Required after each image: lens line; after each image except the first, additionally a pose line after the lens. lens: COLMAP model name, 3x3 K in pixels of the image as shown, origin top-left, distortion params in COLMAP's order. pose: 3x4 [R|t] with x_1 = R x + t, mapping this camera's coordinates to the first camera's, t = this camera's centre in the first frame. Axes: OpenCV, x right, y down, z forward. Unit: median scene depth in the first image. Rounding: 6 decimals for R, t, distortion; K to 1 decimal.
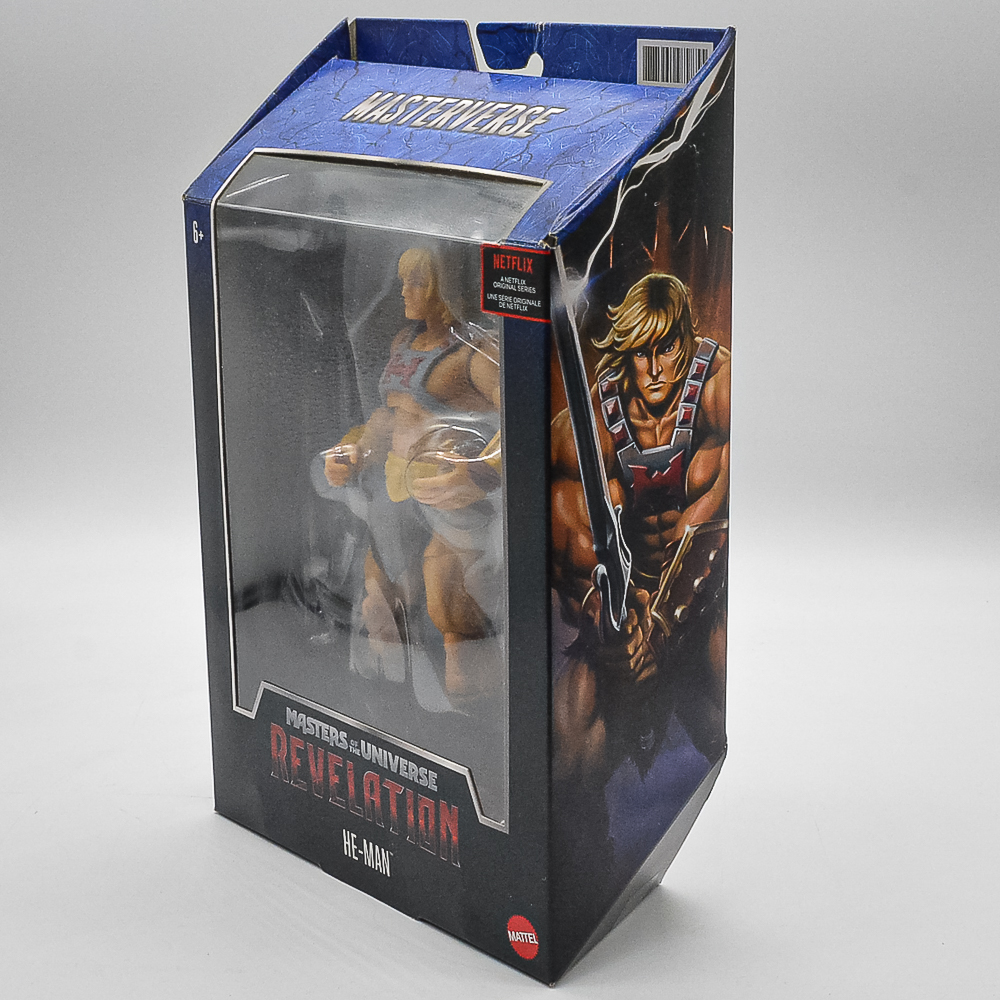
lens RADIAL K [[2237.4, 0, 500.0], [0, 2237.4, 500.0], [0, 0, 1]] dist [-0.049831, 0.529500]
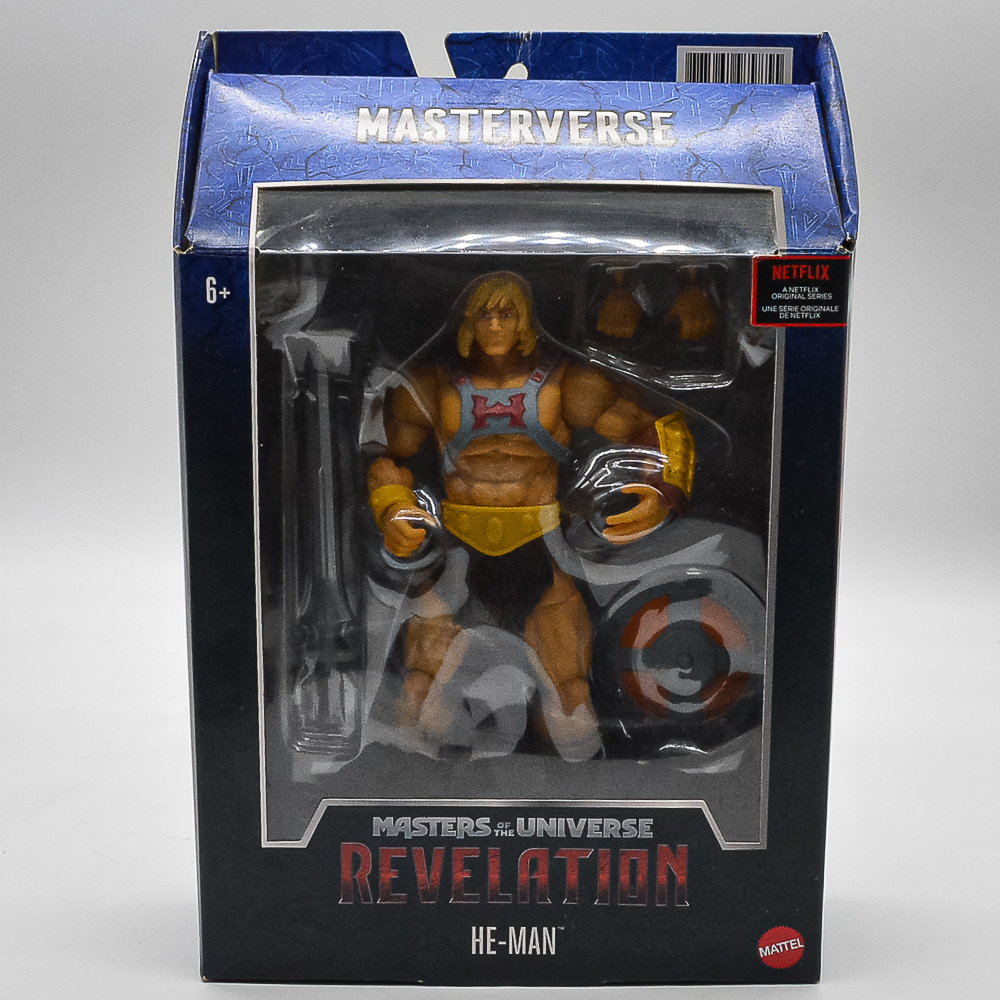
lens RADIAL K [[2237.4, 0, 500.0], [0, 2237.4, 500.0], [0, 0, 1]] dist [-0.049831, 0.529500]
pose [[0.636569, -0.171387, 0.751935, -0.740803], [0.173576, 0.981818, 0.076839, -0.092970], [-0.751433, 0.081604, 0.654743, 0.401900]]
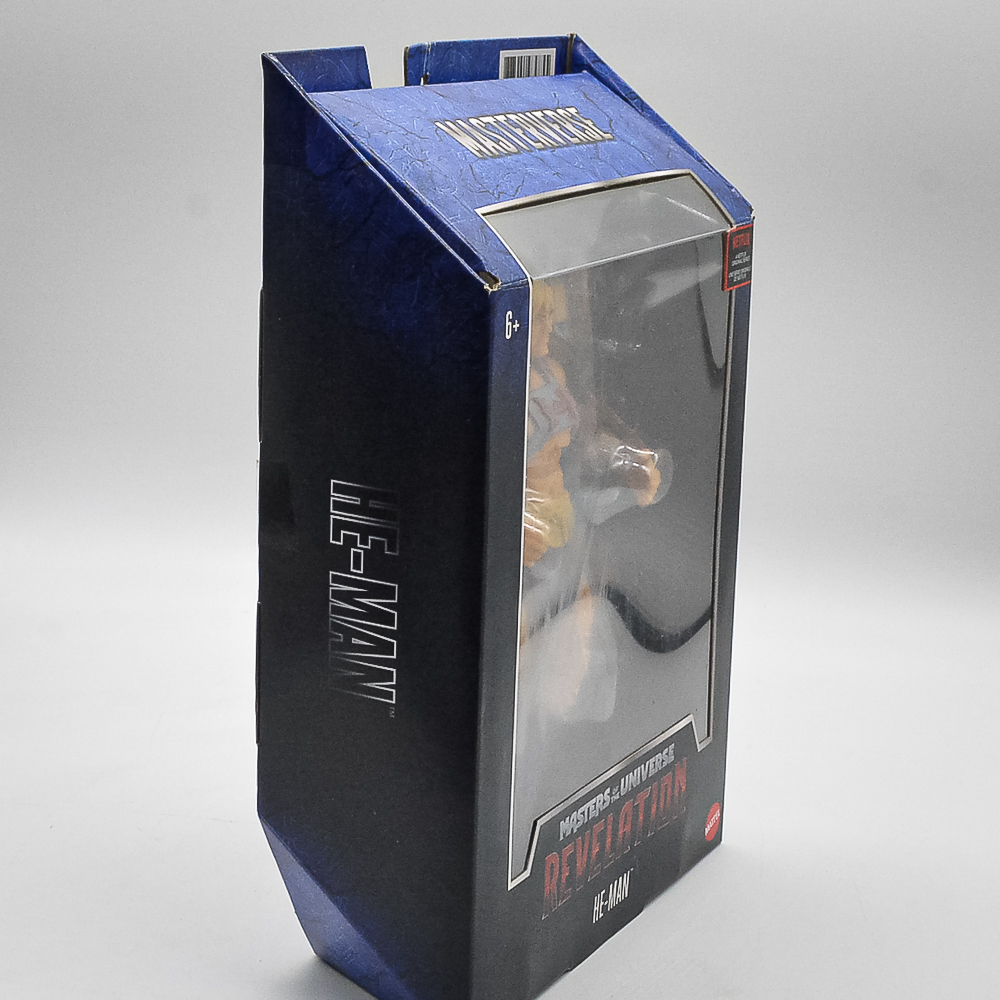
lens RADIAL K [[2305.7, 0, 500.0], [0, 2305.7, 500.0], [0, 0, 1]] dist [-0.052925, 0.093275]
pose [[-0.375760, -0.223114, 0.899458, -0.930688], [0.199557, 0.928334, 0.313644, -0.335864], [-0.904976, 0.297348, -0.304307, 1.334815]]
